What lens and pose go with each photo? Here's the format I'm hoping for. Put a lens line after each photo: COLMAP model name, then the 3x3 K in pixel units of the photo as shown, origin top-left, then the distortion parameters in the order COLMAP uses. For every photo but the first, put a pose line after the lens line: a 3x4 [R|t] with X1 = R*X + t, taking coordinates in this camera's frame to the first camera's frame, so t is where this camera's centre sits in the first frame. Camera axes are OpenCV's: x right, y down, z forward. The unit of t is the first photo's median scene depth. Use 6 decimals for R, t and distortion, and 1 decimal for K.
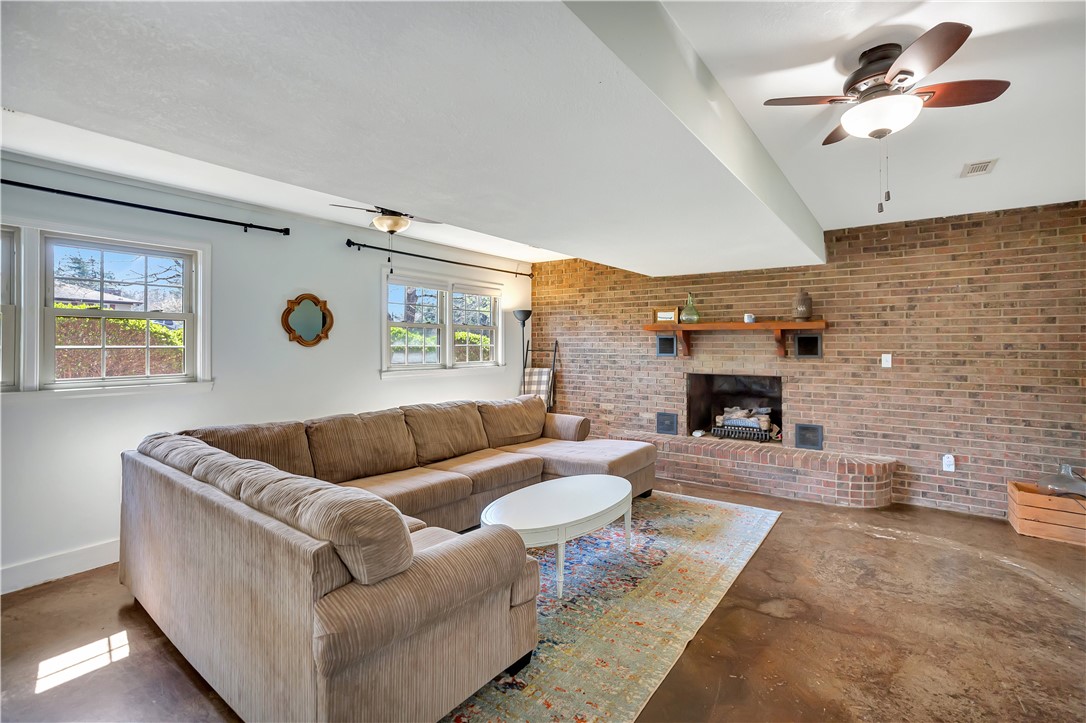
lens RADIAL K [[509.7, 0, 549.2], [0, 509.7, 338.0], [0, 0, 1]] dist [-0.040301, 0.033741]
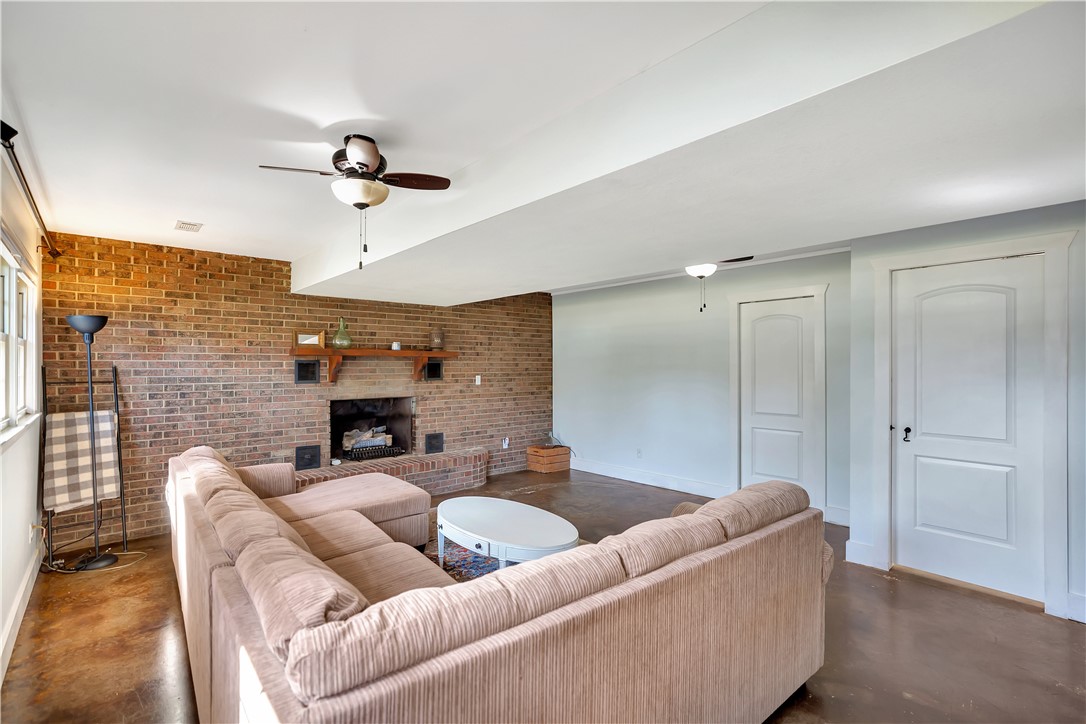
lens RADIAL K [[513.7, 0, 551.3], [0, 513.7, 367.8], [0, 0, 1]] dist [-0.038765, 0.032566]
pose [[0.217293, -0.008350, 0.976071, -0.688662], [-0.011137, 0.999877, 0.011033, -0.008260], [-0.976043, -0.013267, 0.217174, 0.468187]]
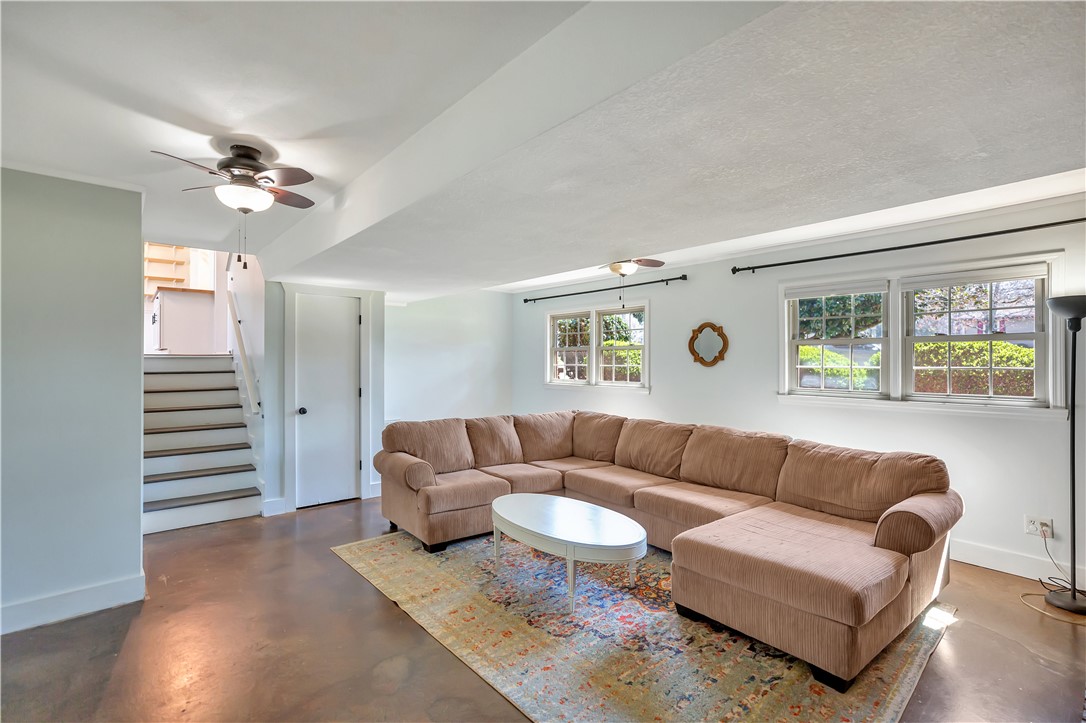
lens RADIAL K [[497.0, 0, 543.0], [0, 497.0, 361.5], [0, 0, 1]] dist [-0.038328, 0.028110]
pose [[-0.246954, -0.002888, -0.969023, 0.701608], [0.012775, 0.999899, -0.006236, 0.006482], [0.968943, -0.013920, -0.246892, 0.846251]]
